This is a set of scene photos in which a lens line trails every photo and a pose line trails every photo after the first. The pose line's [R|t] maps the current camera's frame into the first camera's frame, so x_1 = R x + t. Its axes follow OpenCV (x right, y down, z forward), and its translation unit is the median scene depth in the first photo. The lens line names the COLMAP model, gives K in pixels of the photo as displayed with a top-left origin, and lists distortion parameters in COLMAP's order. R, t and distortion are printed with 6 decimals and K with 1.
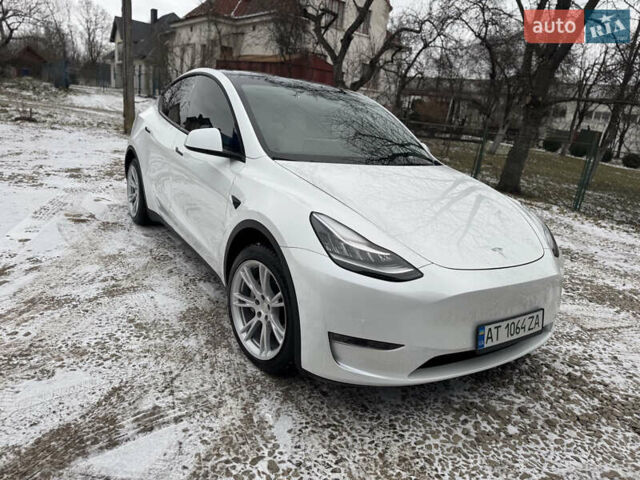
lens RADIAL K [[452.5, 0, 322.5], [0, 452.5, 236.5], [0, 0, 1]] dist [0.011623, -0.007963]
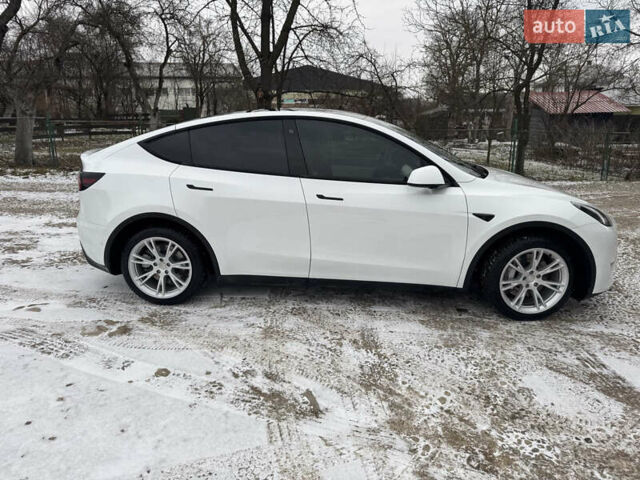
lens RADIAL K [[446.9, 0, 318.2], [0, 446.9, 248.6], [0, 0, 1]] dist [0.027537, -0.032093]
pose [[0.621611, -0.327843, 0.711421, -1.555415], [0.279051, 0.941301, 0.189955, -0.400058], [-0.731936, 0.080445, 0.676607, 0.528019]]
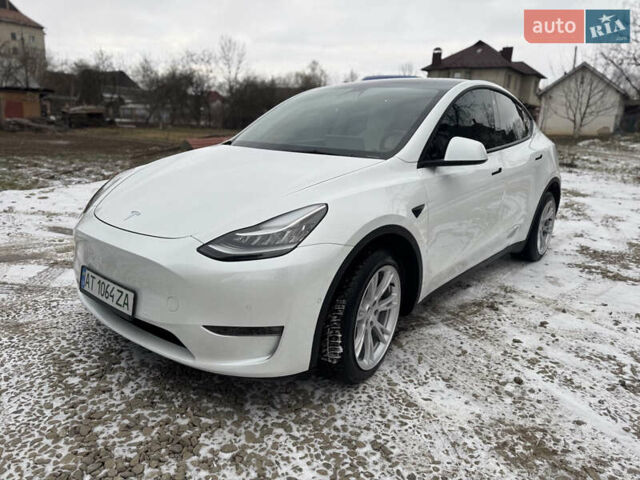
lens RADIAL K [[451.7, 0, 319.4], [0, 451.7, 238.6], [0, 0, 1]] dist [0.011795, -0.008845]
pose [[0.274500, 0.146214, -0.950406, 1.340383], [-0.261729, 0.962417, 0.072469, -0.086189], [0.925283, 0.228856, 0.302452, 1.021318]]
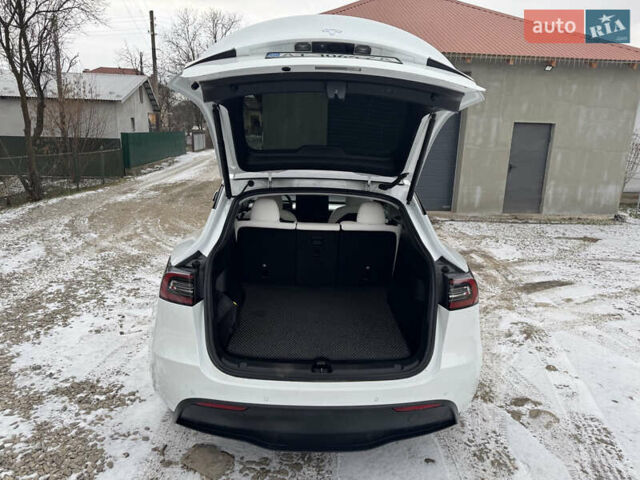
lens RADIAL K [[450.8, 0, 322.4], [0, 450.8, 241.2], [0, 0, 1]] dist [0.027266, -0.029532]
pose [[-0.847784, -0.247107, 0.469256, -1.037385], [0.014709, 0.873520, 0.486565, -1.111729], [-0.530138, 0.419405, -0.736921, 2.997061]]
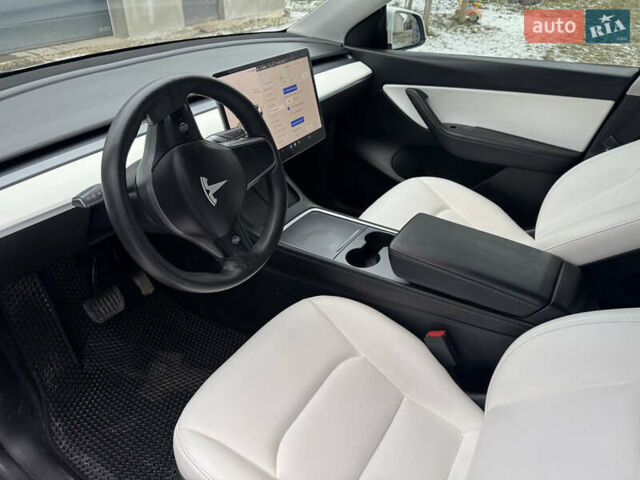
lens RADIAL K [[451.8, 0, 319.8], [0, 451.8, 240.9], [0, 0, 1]] dist [0.025129, -0.030807]
pose [[-0.902947, 0.117850, -0.413278, 0.183676], [-0.229097, 0.681625, 0.694912, -0.508604], [0.363596, 0.722149, -0.588472, 1.825167]]
